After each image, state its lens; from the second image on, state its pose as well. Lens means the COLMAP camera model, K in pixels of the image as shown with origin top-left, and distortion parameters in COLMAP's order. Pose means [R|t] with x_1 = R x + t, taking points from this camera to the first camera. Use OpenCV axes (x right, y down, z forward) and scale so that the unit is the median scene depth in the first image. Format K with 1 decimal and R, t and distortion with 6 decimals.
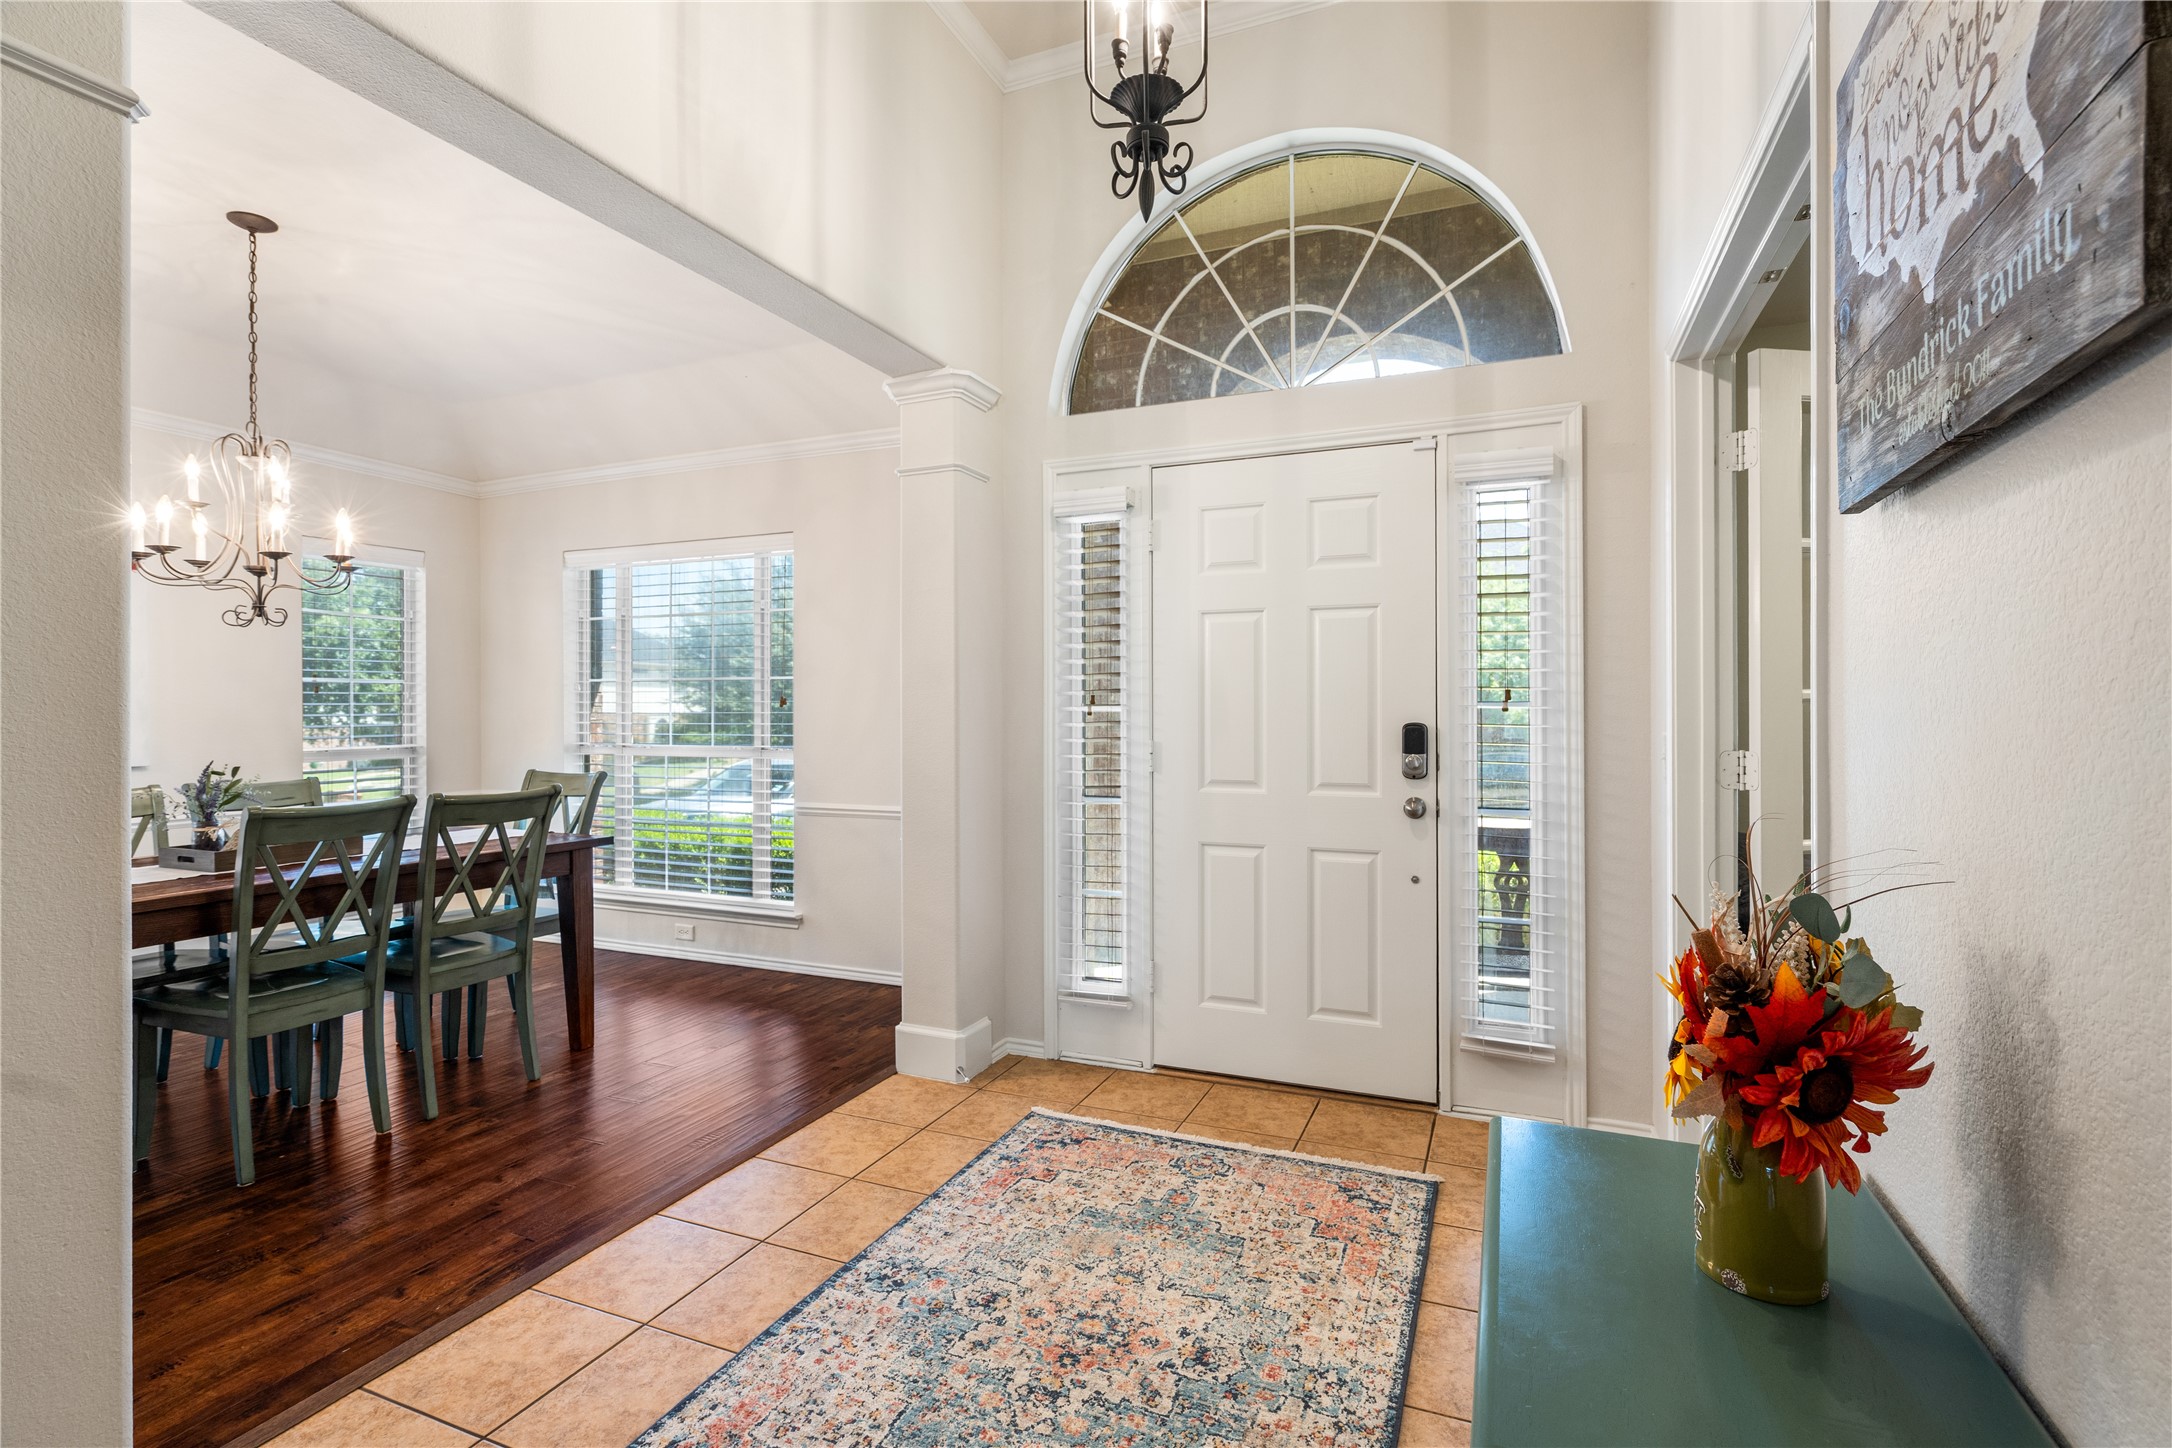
lens RADIAL K [[980.4, 0, 1049.9], [0, 980.4, 729.3], [0, 0, 1]] dist [-0.006027, 0.003397]
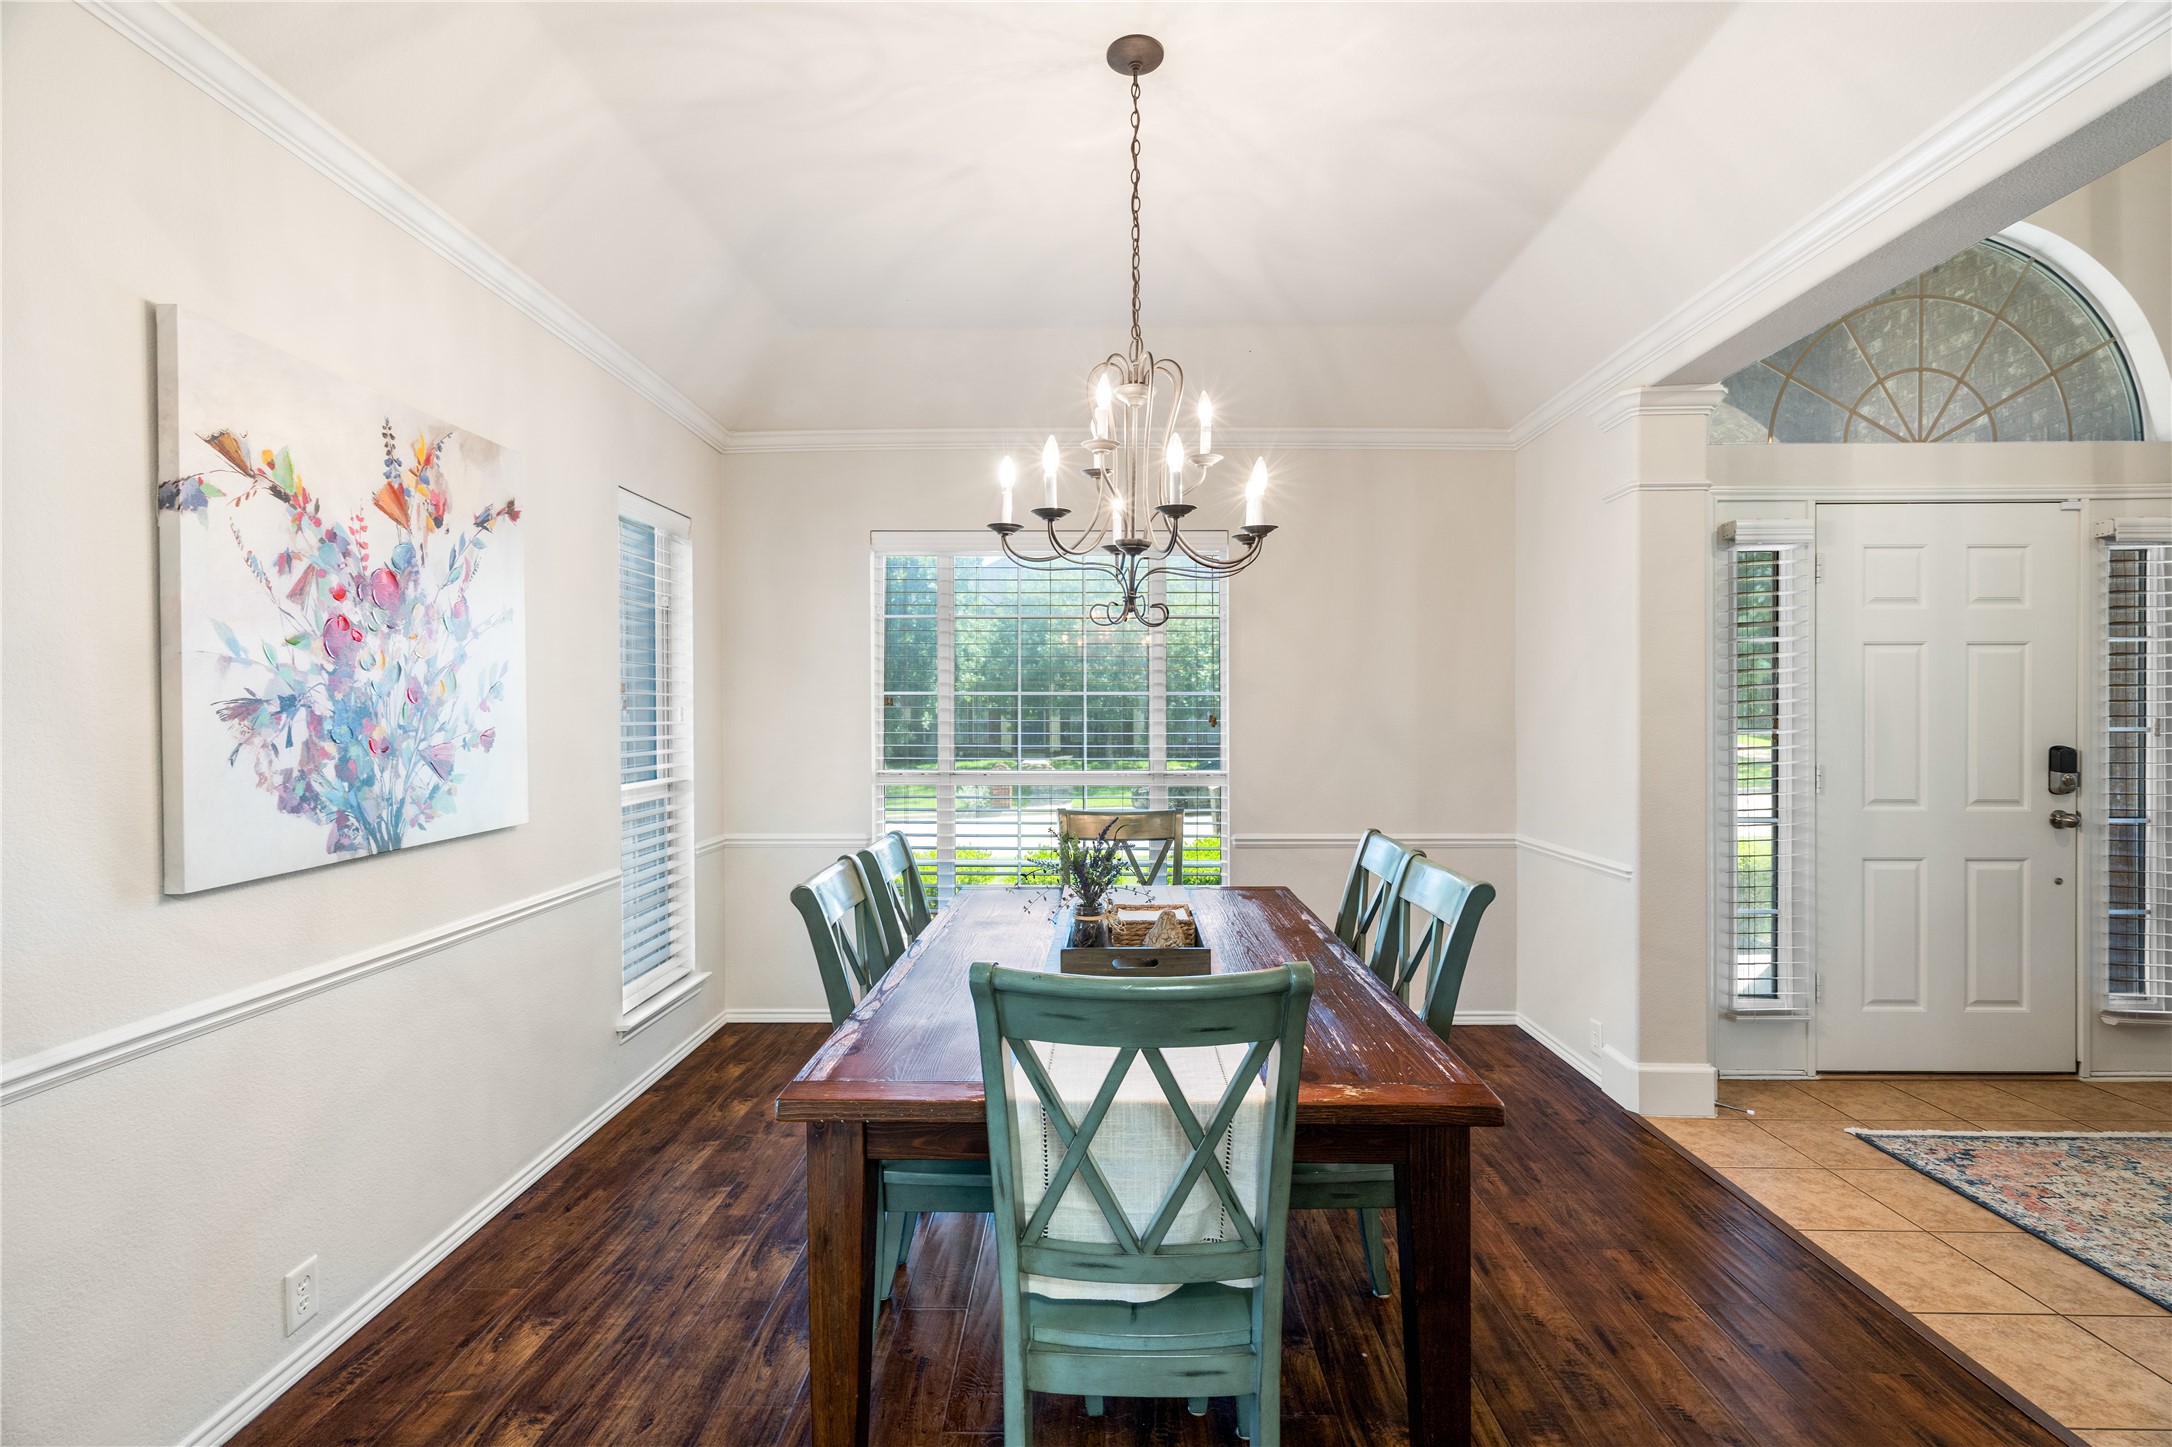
lens RADIAL K [[980.4, 0, 1037.9], [0, 980.4, 730.6], [0, 0, 1]] dist [-0.006027, 0.003397]
pose [[0.929205, -0.006929, 0.369501, -1.163263], [0.007143, 0.999974, 0.000790, -0.033243], [-0.369497, 0.001906, 0.929230, 0.367752]]
